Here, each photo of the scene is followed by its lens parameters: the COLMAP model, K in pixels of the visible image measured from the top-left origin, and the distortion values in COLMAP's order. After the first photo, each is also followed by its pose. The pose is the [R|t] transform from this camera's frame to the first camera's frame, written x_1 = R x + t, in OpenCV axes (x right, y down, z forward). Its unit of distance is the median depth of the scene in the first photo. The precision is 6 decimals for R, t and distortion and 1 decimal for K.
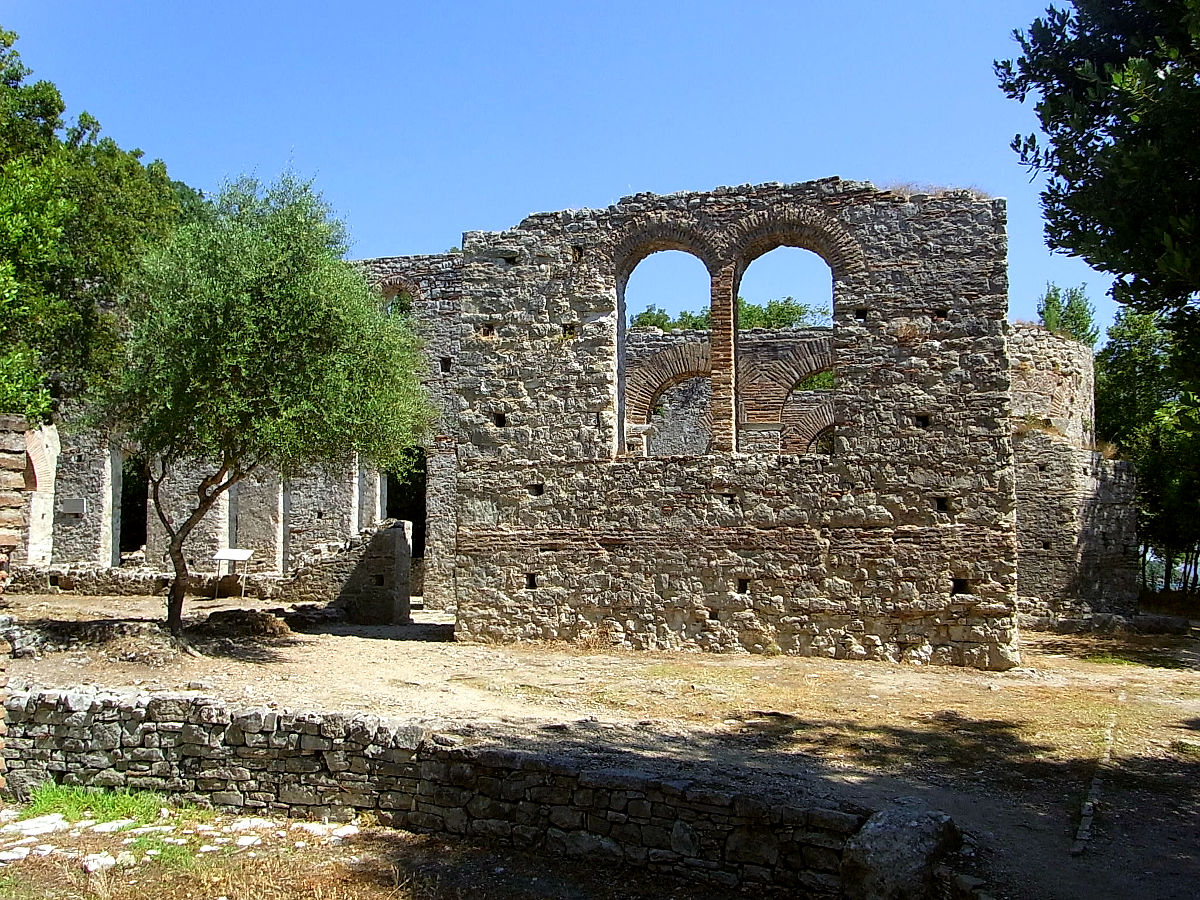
lens RADIAL K [[953.1, 0, 590.5], [0, 953.1, 461.8], [0, 0, 1]] dist [-0.093933, 0.029738]
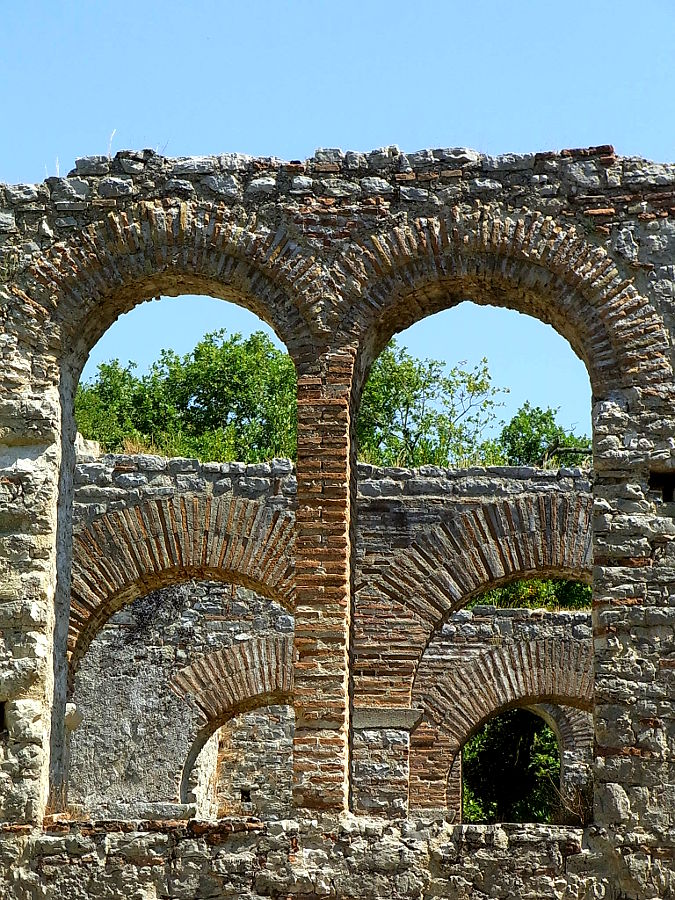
lens RADIAL K [[2630.2, 0, 339.4], [0, 2630.2, 445.9], [0, 0, 1]] dist [0.106610, 0.000000]
pose [[0.978865, 0.046791, 0.199080, -0.076893], [-0.023702, 0.992871, -0.116815, -0.033195], [-0.203127, 0.109627, 0.972996, -0.089859]]
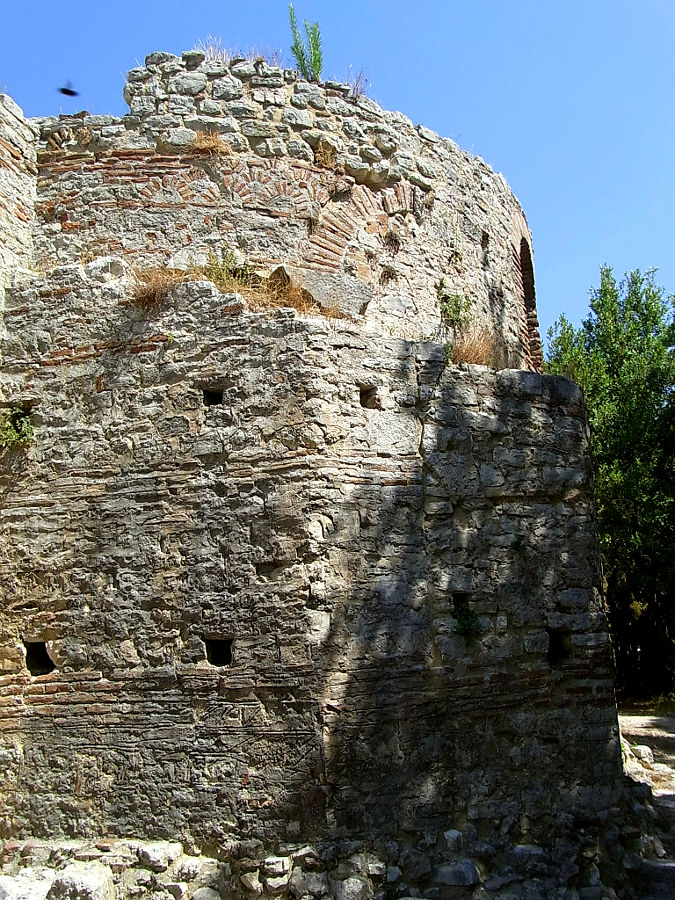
lens RADIAL K [[714.9, 0, 324.0], [0, 714.9, 479.5], [0, 0, 1]] dist [-0.093933, 0.029738]
pose [[0.993718, -0.077284, -0.080937, 0.910155], [0.066766, 0.989852, -0.125443, 0.112941], [0.089811, 0.119251, 0.988794, 1.310596]]
